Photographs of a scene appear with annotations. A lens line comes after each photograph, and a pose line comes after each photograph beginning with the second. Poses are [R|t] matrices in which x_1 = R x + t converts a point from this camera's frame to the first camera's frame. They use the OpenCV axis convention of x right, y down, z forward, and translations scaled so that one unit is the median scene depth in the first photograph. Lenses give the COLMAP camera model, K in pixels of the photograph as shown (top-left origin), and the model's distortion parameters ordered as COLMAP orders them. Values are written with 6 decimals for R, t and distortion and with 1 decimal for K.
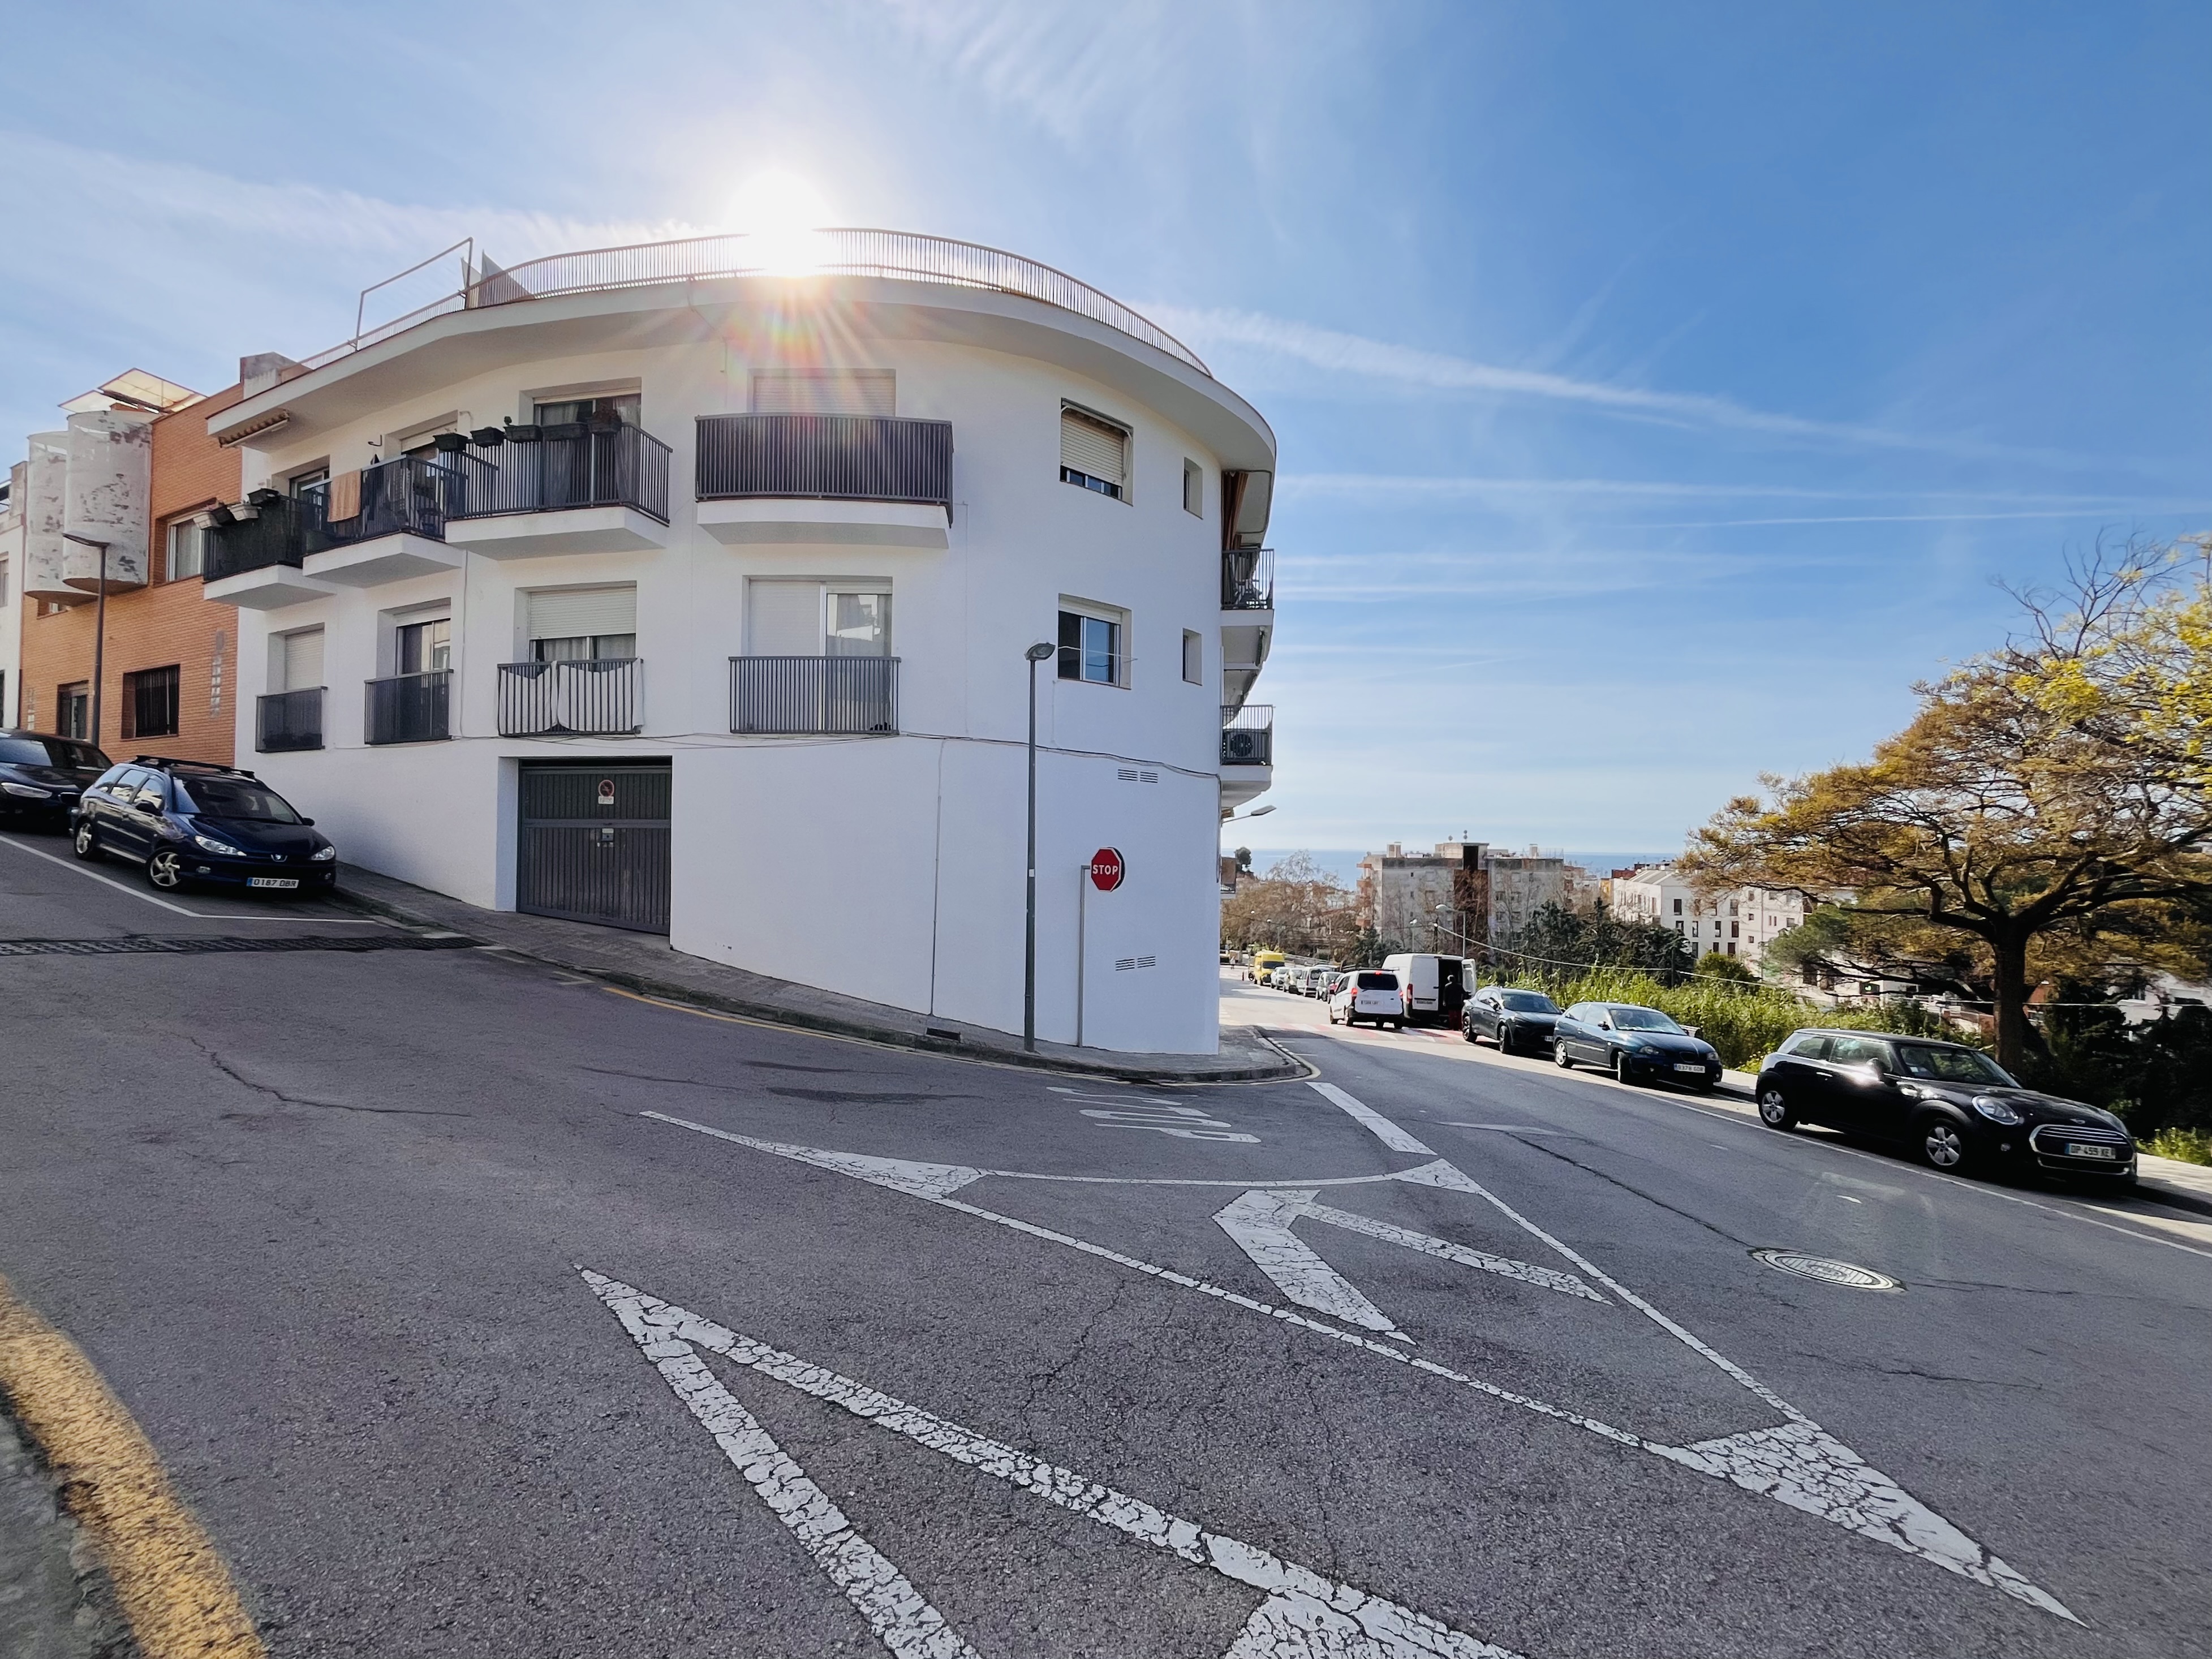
lens RADIAL K [[882.0, 0, 1106.0], [0, 882.0, 829.5], [0, 0, 1]] dist [-0.000341, -0.000112]
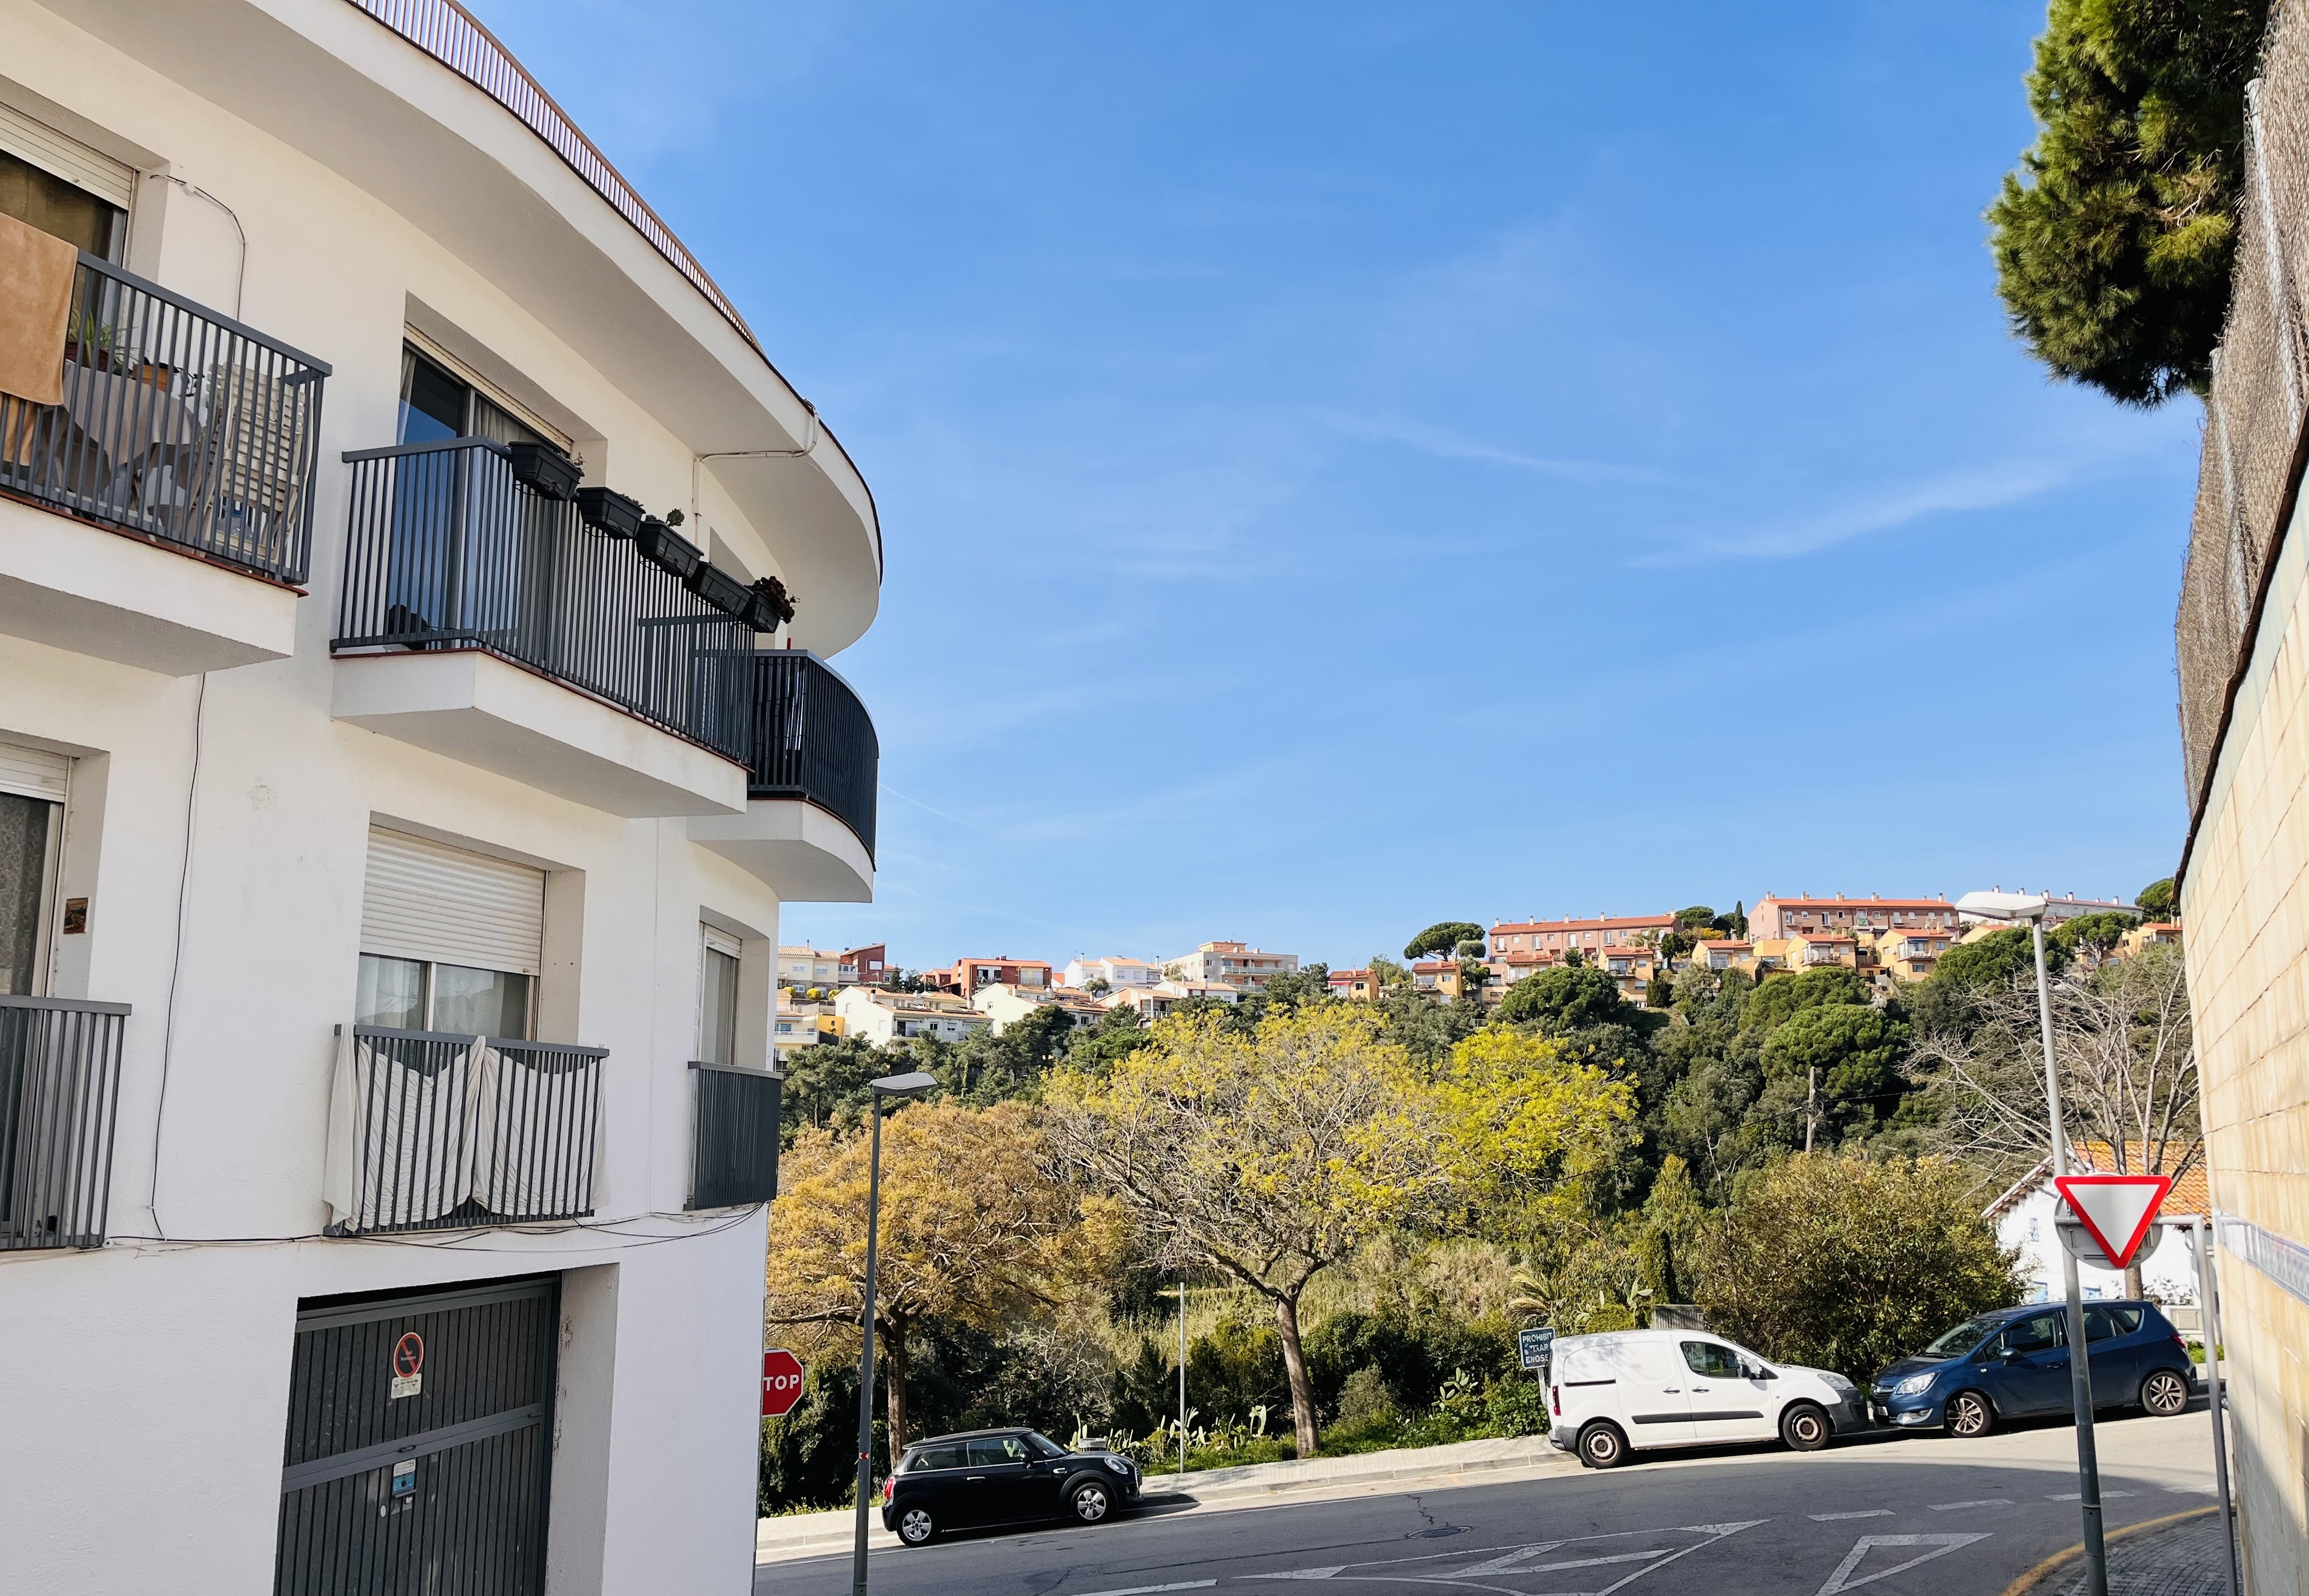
lens RADIAL K [[1847.6, 0, 1154.5], [0, 1847.6, 798.0], [0, 0, 1]] dist [-0.004085, -0.003409]
pose [[0.015470, 0.164220, 0.986302, -1.453500], [-0.019242, 0.986287, -0.163916, -0.166938], [-0.999695, -0.016443, 0.018418, 0.689720]]
